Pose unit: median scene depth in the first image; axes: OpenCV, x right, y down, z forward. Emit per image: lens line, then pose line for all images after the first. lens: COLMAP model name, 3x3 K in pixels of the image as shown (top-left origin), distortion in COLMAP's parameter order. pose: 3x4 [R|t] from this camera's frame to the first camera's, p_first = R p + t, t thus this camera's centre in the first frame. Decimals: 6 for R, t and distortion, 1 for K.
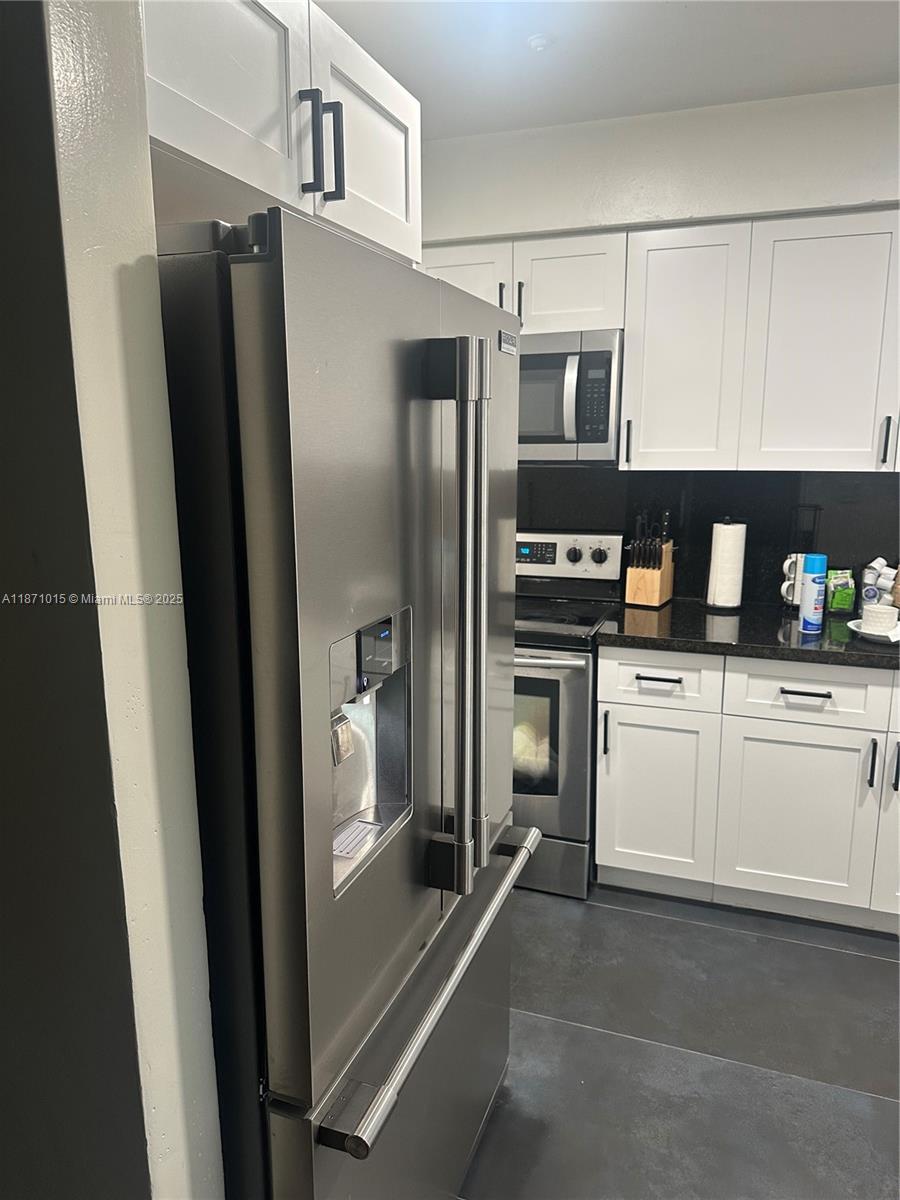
lens RADIAL K [[851.0, 0, 448.7], [0, 851.0, 596.0], [0, 0, 1]] dist [0.089074, -0.089973]
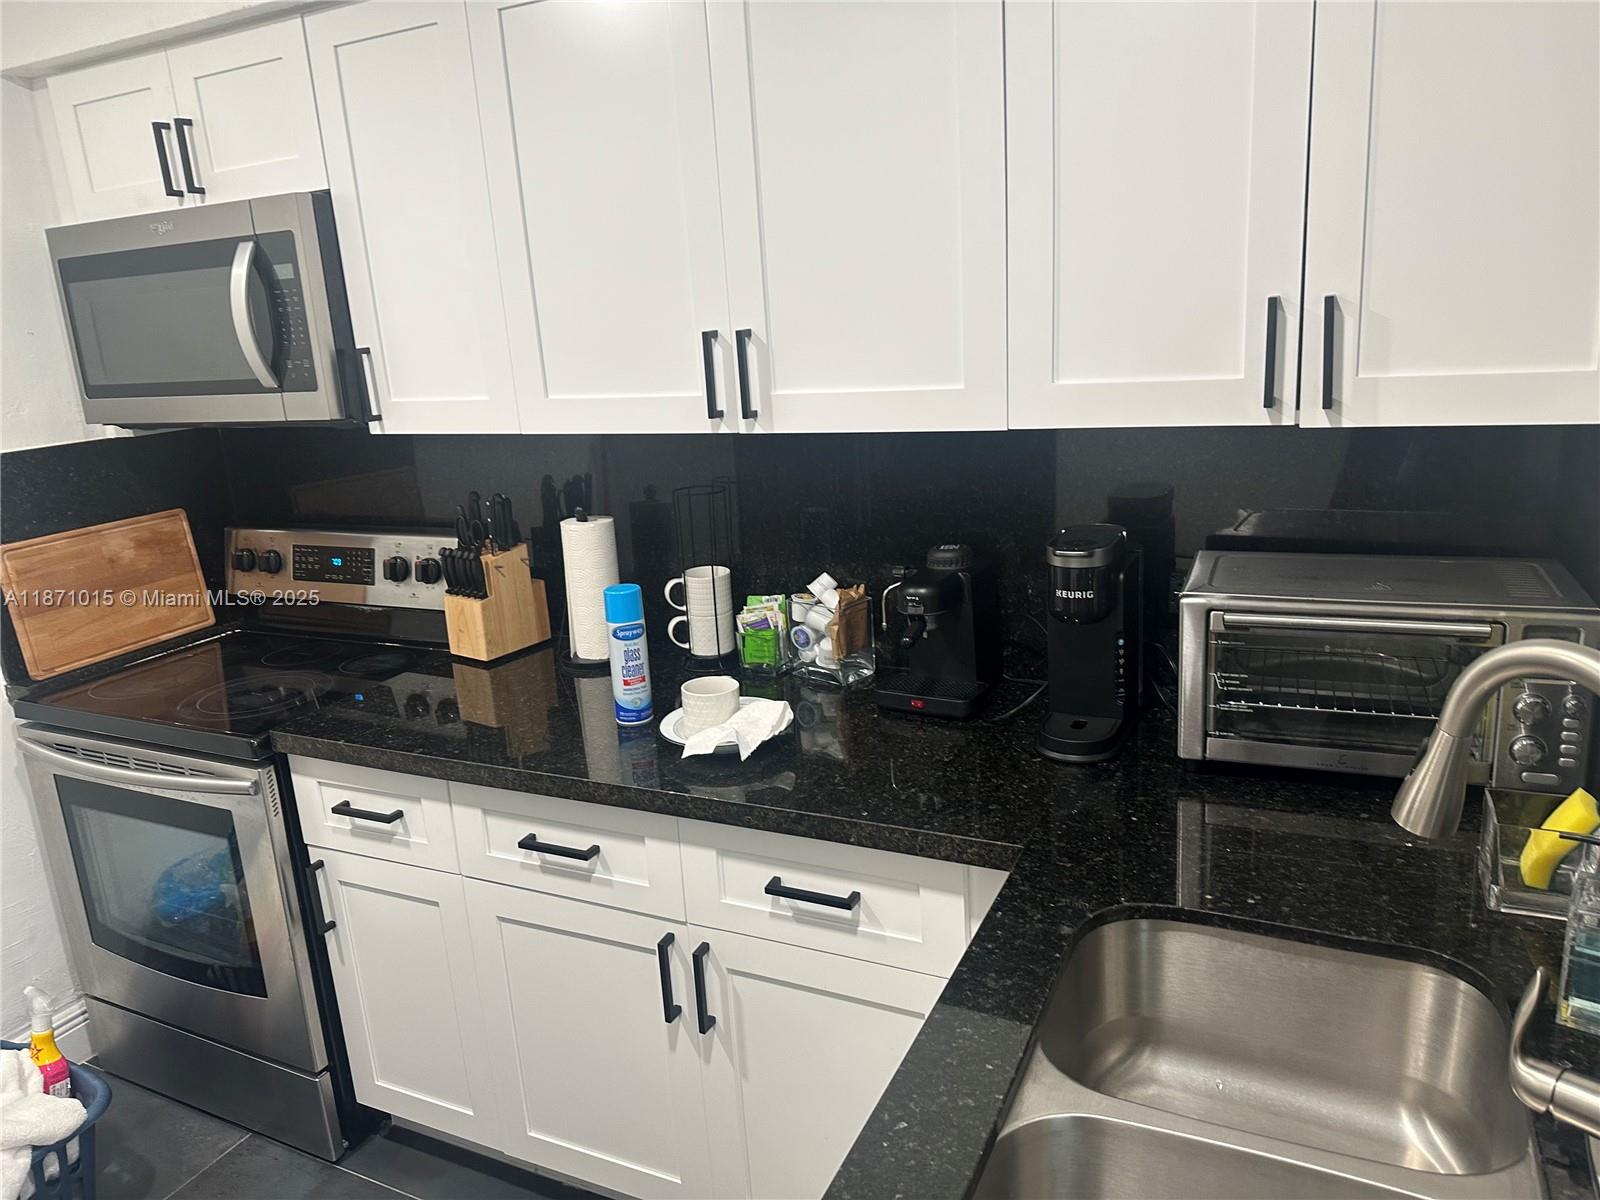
lens RADIAL K [[1134.7, 0, 801.0], [0, 1134.7, 568.4], [0, 0, 1]] dist [0.089074, -0.089973]
pose [[0.992620, -0.030513, -0.117365, 0.578515], [0.035413, 0.998576, 0.039892, -0.078573], [0.115980, -0.043754, 0.992287, 0.262794]]
